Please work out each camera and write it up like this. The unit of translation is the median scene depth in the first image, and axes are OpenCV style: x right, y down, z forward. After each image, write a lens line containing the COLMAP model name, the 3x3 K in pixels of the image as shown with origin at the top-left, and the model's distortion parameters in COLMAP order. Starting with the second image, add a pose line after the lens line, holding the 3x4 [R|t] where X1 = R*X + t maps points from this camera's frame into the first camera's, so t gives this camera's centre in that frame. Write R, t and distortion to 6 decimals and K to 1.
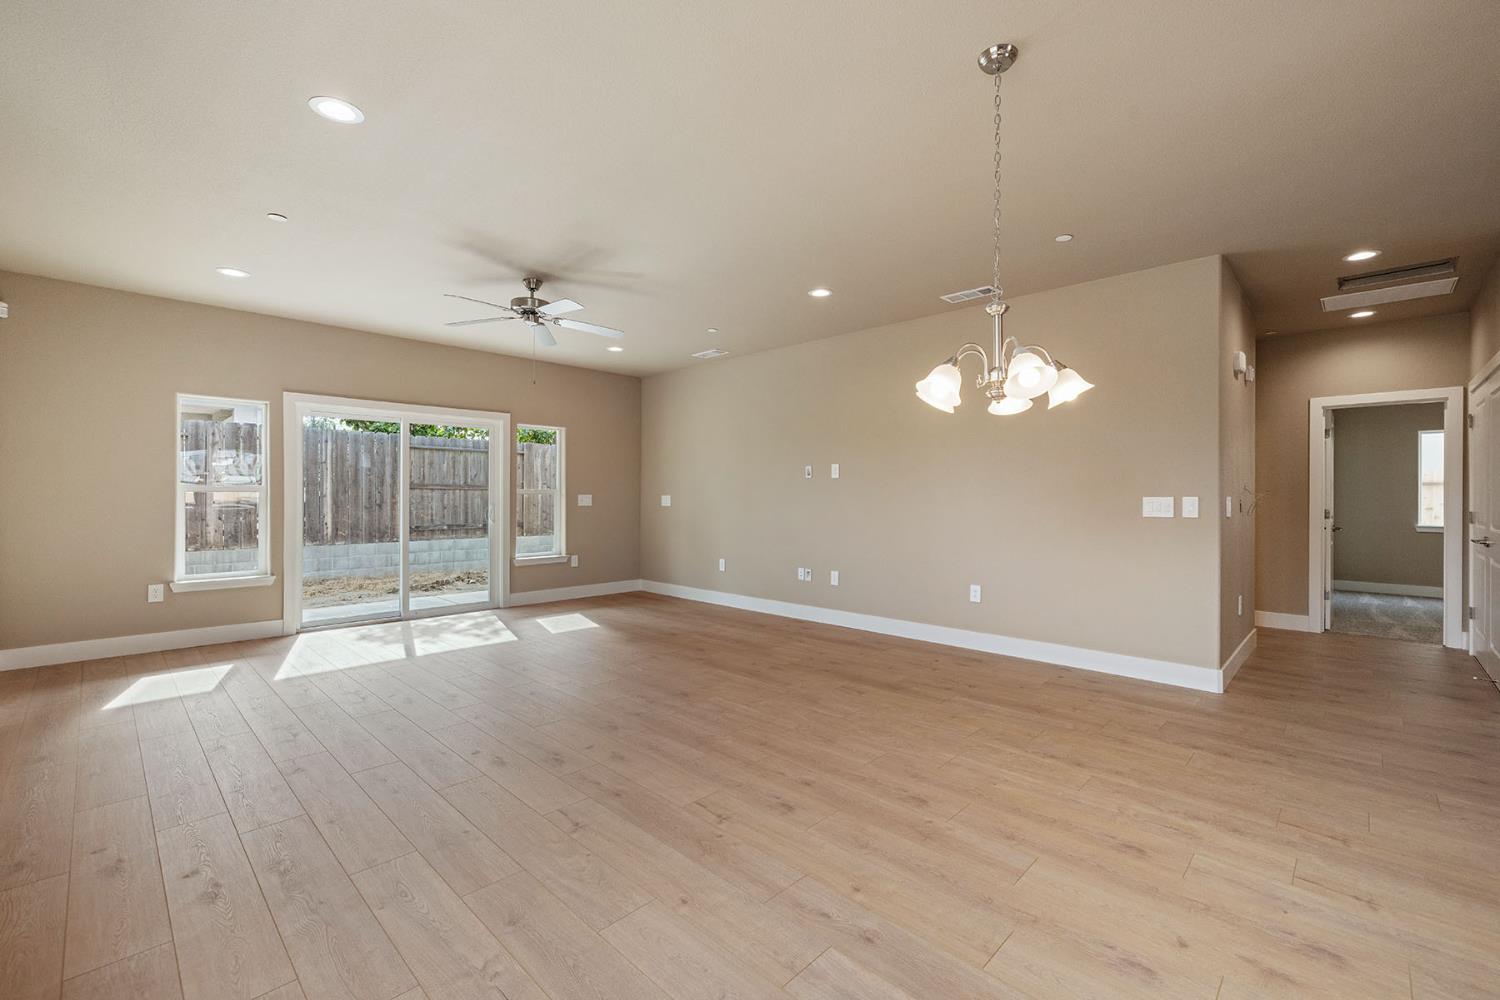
lens RADIAL K [[635.0, 0, 756.7], [0, 635.0, 493.8], [0, 0, 1]] dist [0.000641, -0.000313]
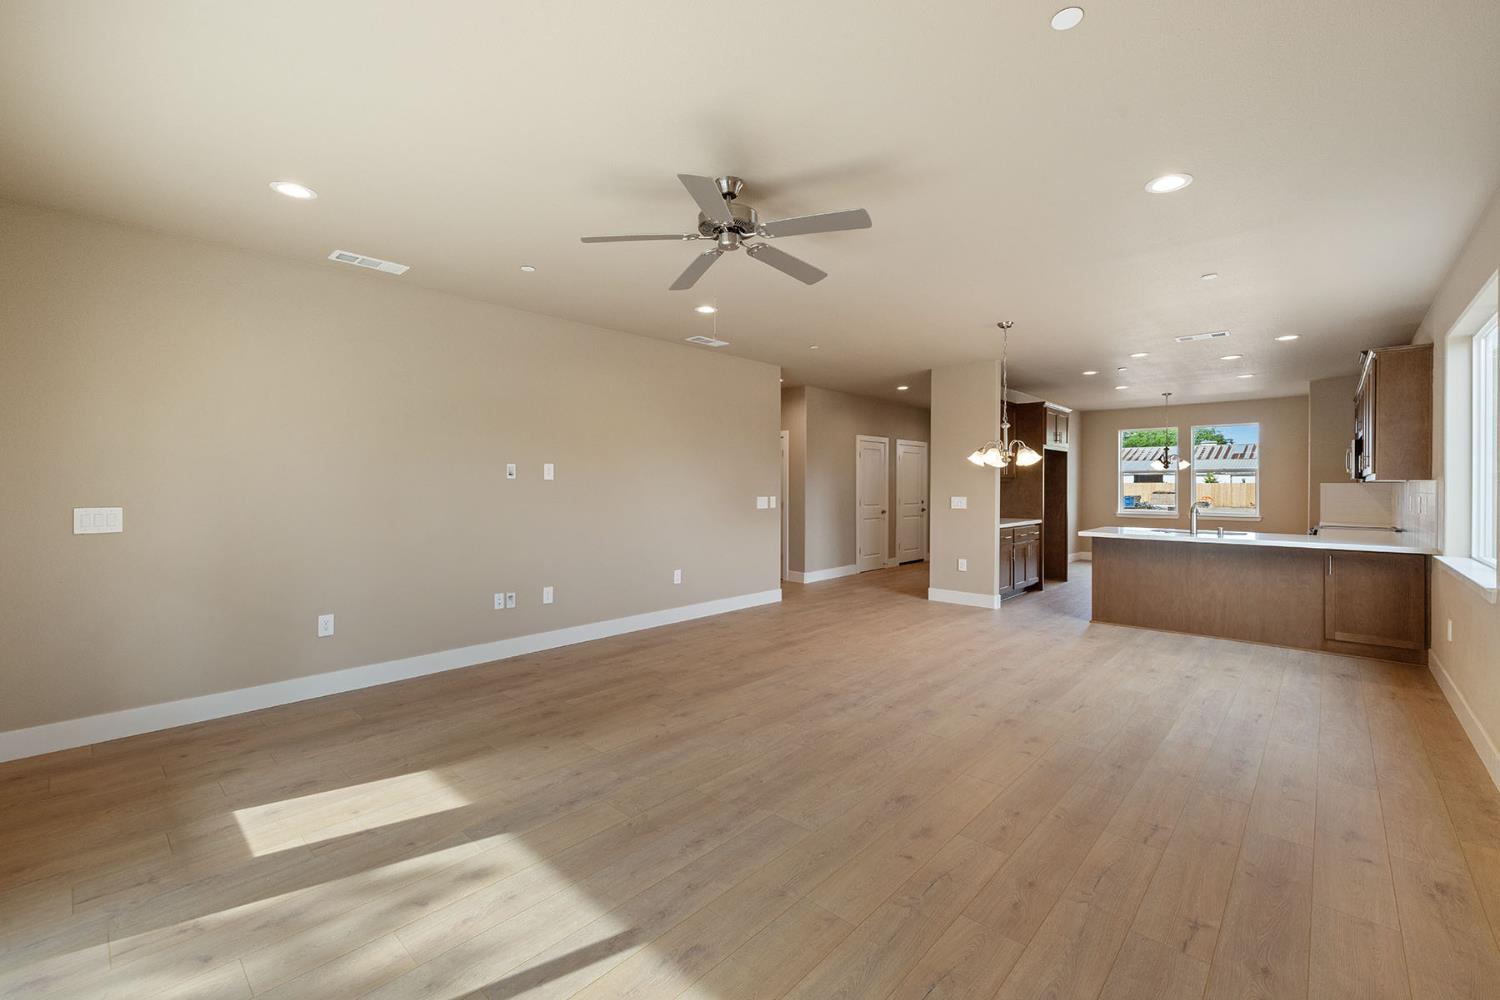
lens RADIAL K [[626.5, 0, 756.7], [0, 626.5, 493.2], [0, 0, 1]] dist [0.000946, 0.000030]
pose [[-0.023252, -0.016249, 0.999598, -0.903101], [-0.006567, 0.999849, 0.016101, -0.027057], [-0.999708, -0.006190, -0.023355, 0.903821]]
